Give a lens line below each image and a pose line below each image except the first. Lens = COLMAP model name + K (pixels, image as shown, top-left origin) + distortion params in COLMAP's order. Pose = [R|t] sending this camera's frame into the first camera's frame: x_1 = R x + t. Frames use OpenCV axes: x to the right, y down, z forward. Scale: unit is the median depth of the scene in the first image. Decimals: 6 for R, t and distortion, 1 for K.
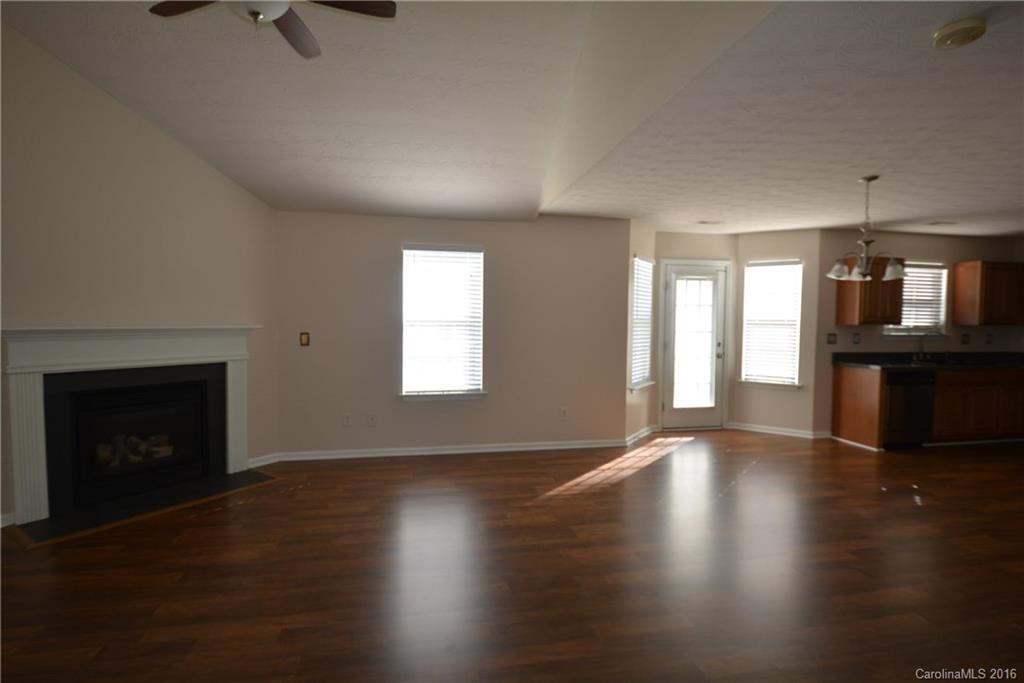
lens RADIAL K [[503.5, 0, 512.0], [0, 503.5, 341.5], [0, 0, 1]] dist [-0.001721, -0.000940]
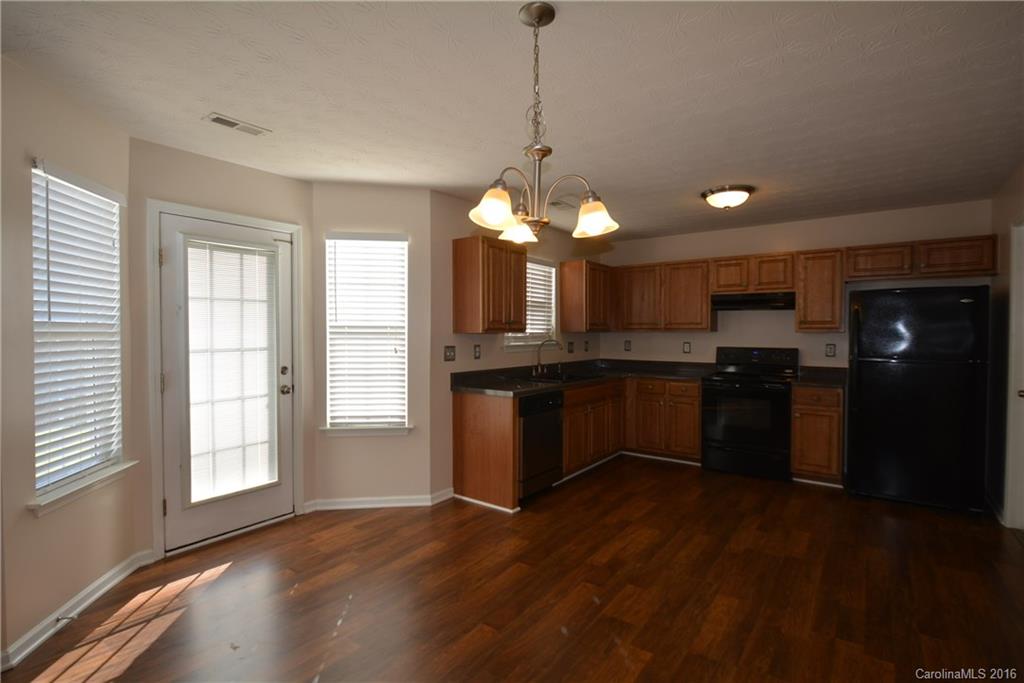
lens RADIAL K [[516.7, 0, 512.0], [0, 516.7, 341.5], [0, 0, 1]] dist [-0.003765, -0.001309]
pose [[0.746753, -0.021544, 0.664752, 0.223721], [0.032703, 0.999456, -0.004346, -0.015800], [-0.664297, 0.024985, 0.747051, 0.404906]]
